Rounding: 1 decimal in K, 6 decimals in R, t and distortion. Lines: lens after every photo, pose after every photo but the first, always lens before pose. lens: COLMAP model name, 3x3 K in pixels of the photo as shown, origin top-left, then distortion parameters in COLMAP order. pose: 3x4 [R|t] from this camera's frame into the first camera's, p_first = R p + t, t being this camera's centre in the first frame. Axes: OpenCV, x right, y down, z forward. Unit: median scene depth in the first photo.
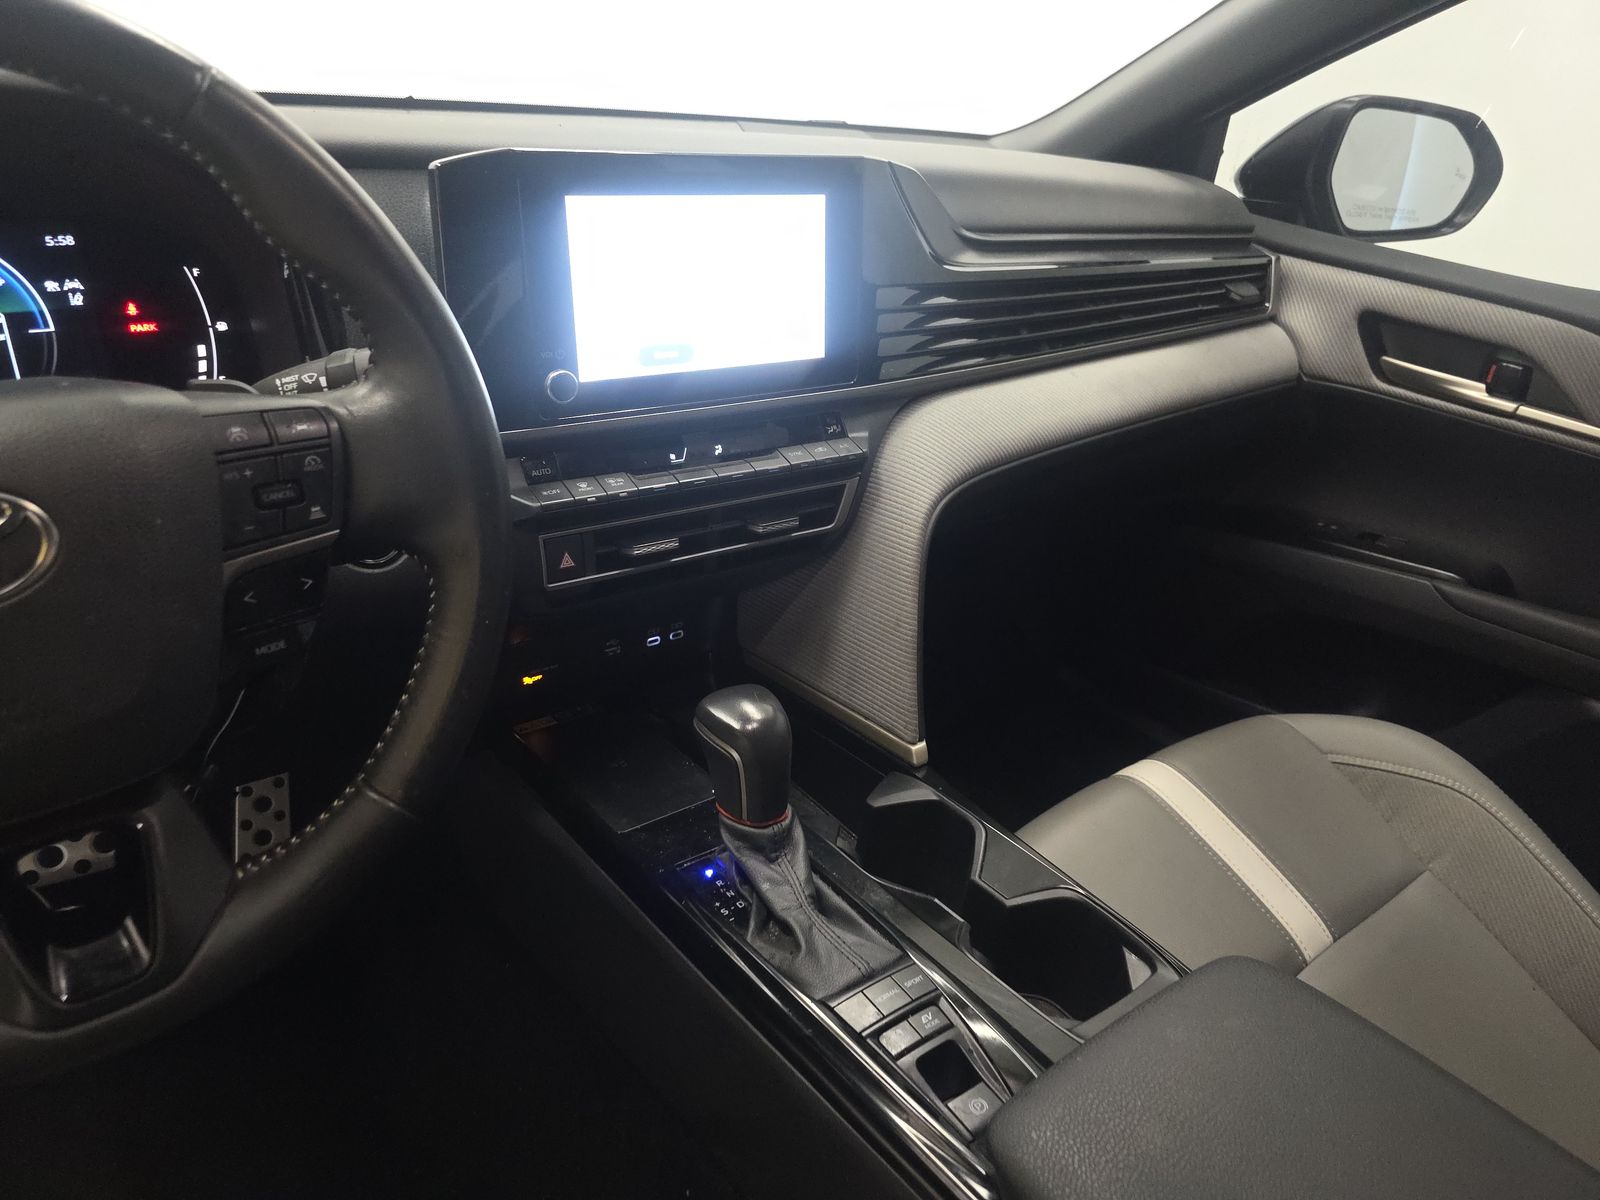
lens RADIAL K [[1081.5, 0, 803.5], [0, 1081.5, 600.4], [0, 0, 1]] dist [0.055294, -0.058673]
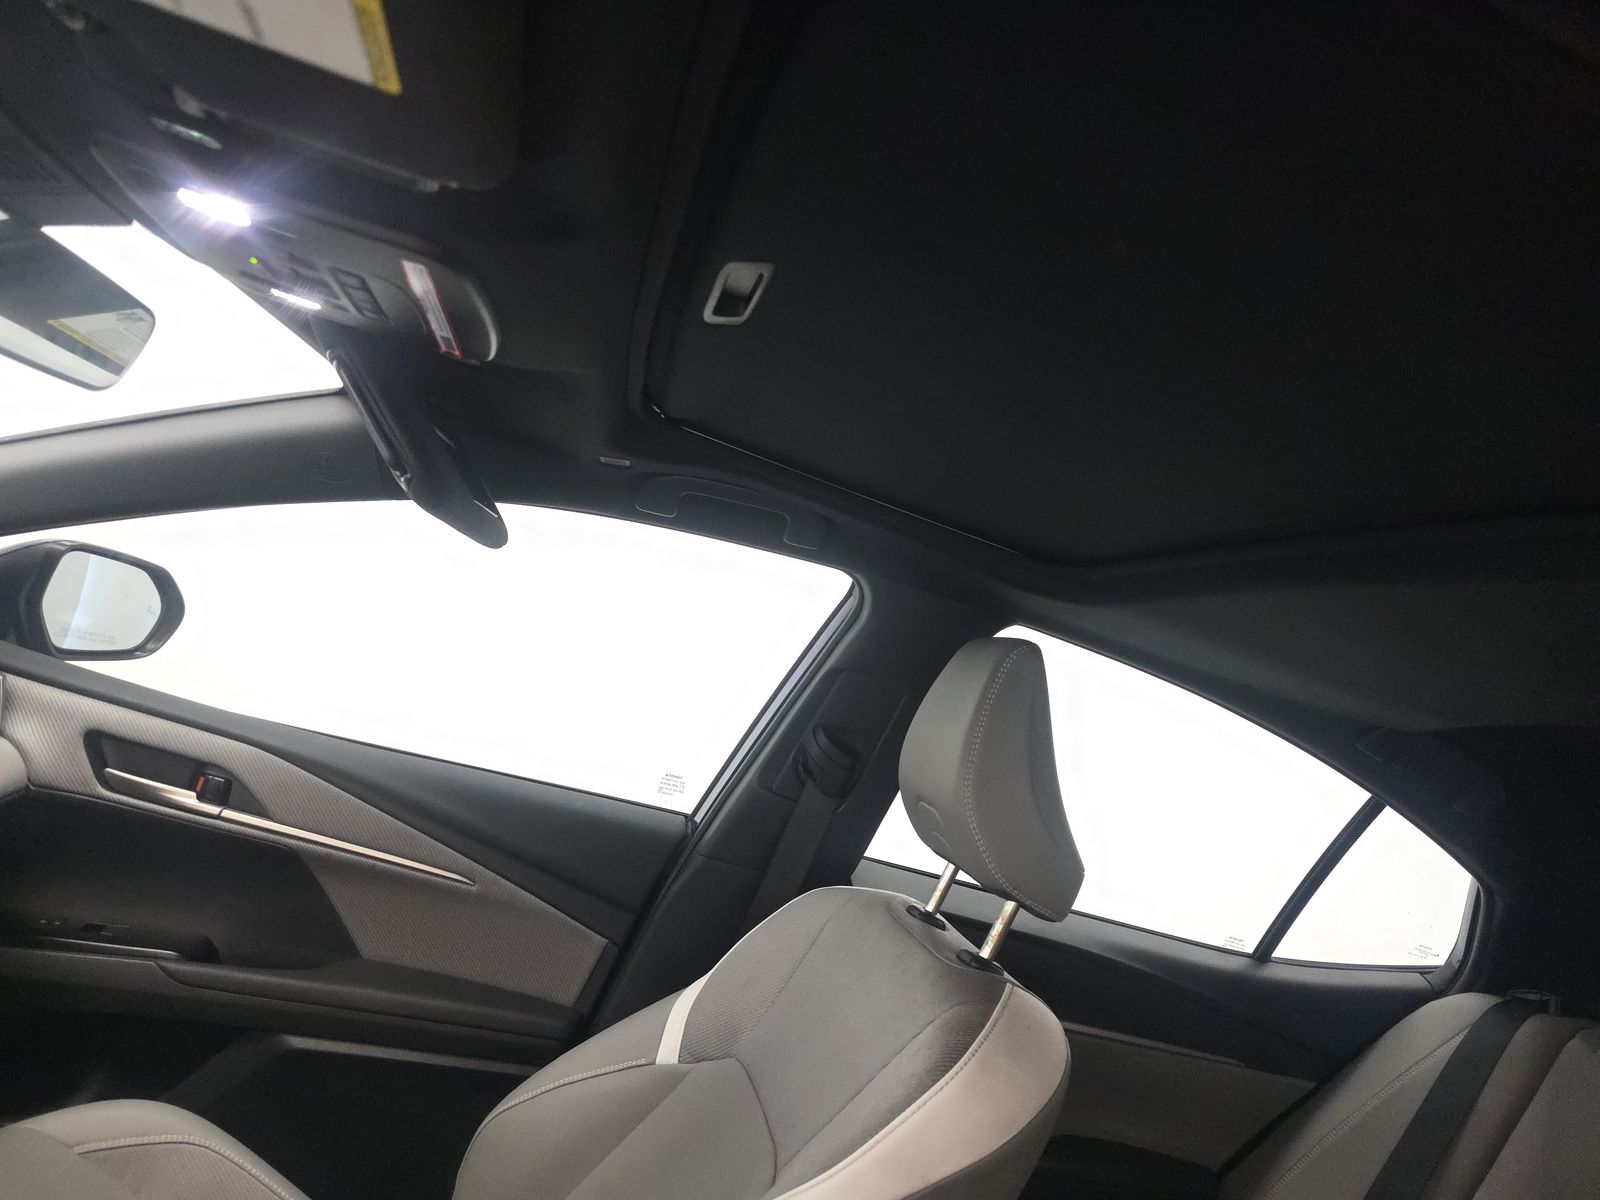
lens RADIAL K [[1081.5, 0, 826.8], [0, 1081.5, 587.9], [0, 0, 1]] dist [0.055294, -0.058673]
pose [[0.409008, 0.131161, 0.903056, -0.361265], [0.160587, 0.963827, -0.212719, -0.056905], [-0.898290, 0.232022, 0.373150, -0.257974]]
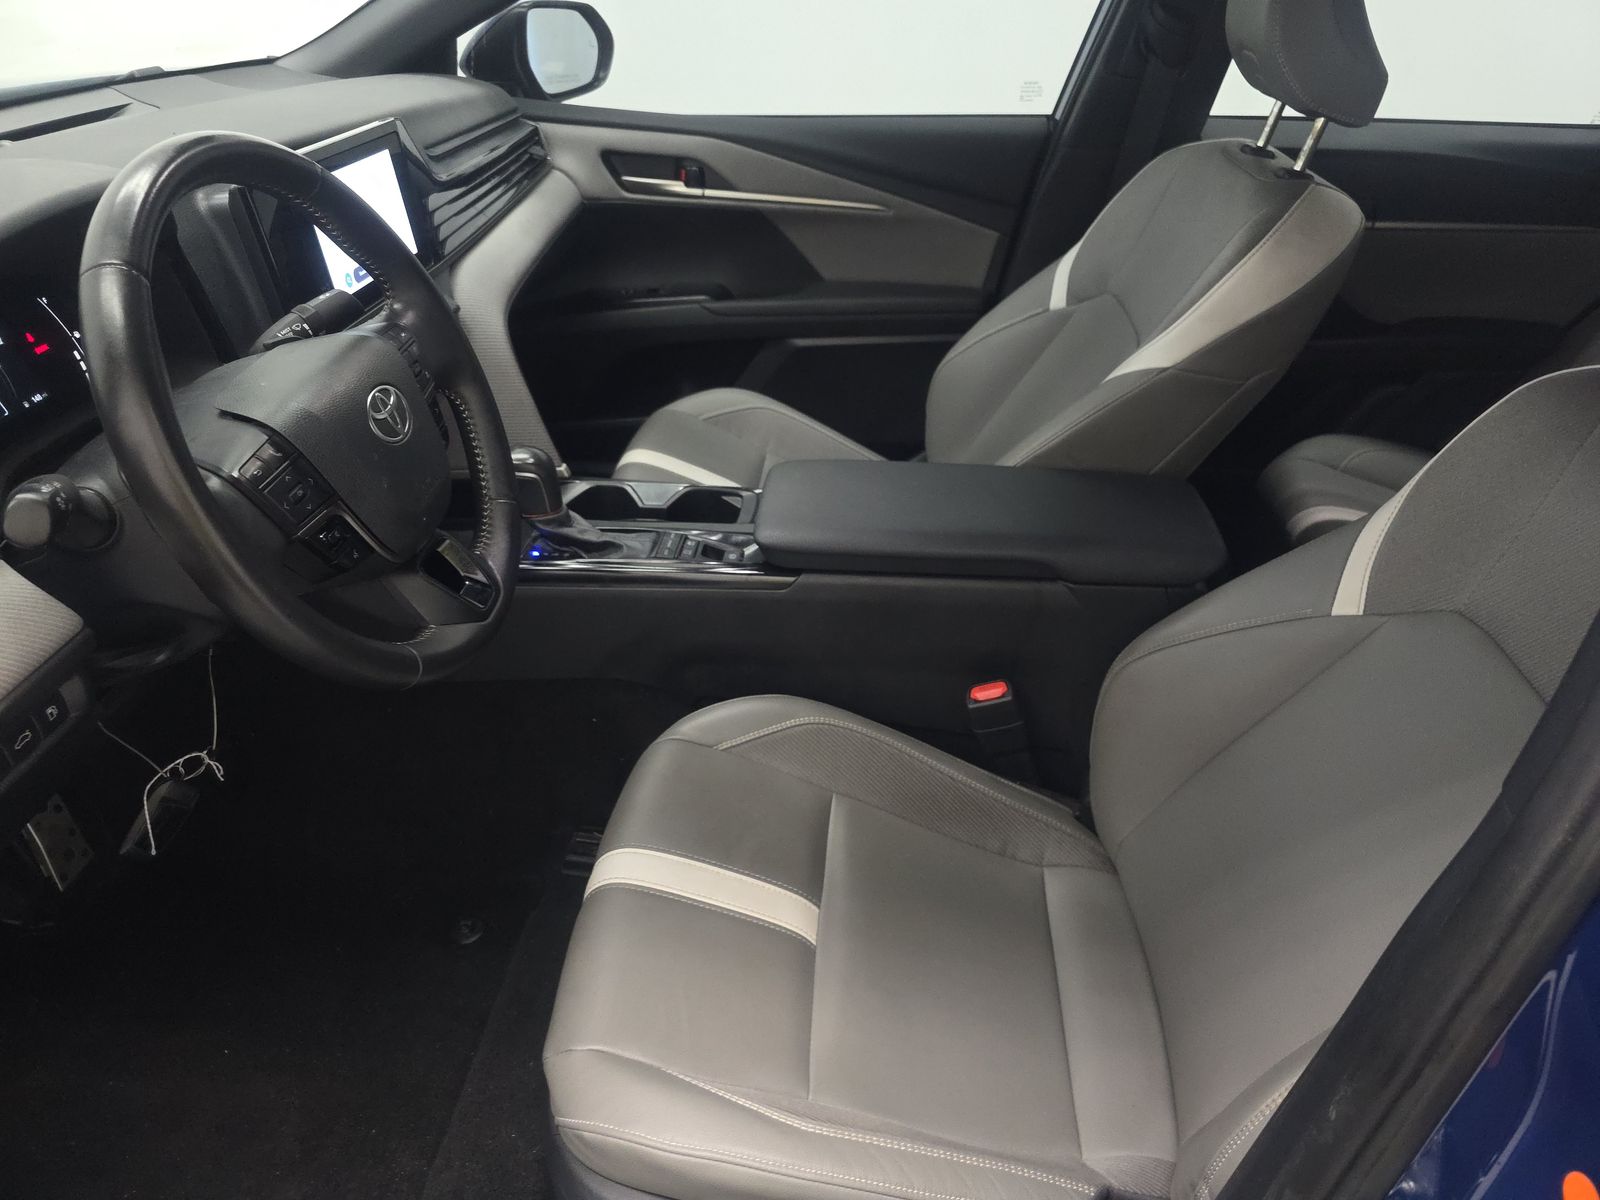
lens RADIAL K [[1081.5, 0, 798.2], [0, 1081.5, 606.3], [0, 0, 1]] dist [0.055294, -0.058673]
pose [[0.665683, -0.443693, 0.600002, -0.842623], [0.350582, 0.895731, 0.273421, -0.005199], [-0.658755, 0.028338, 0.751824, -0.566737]]
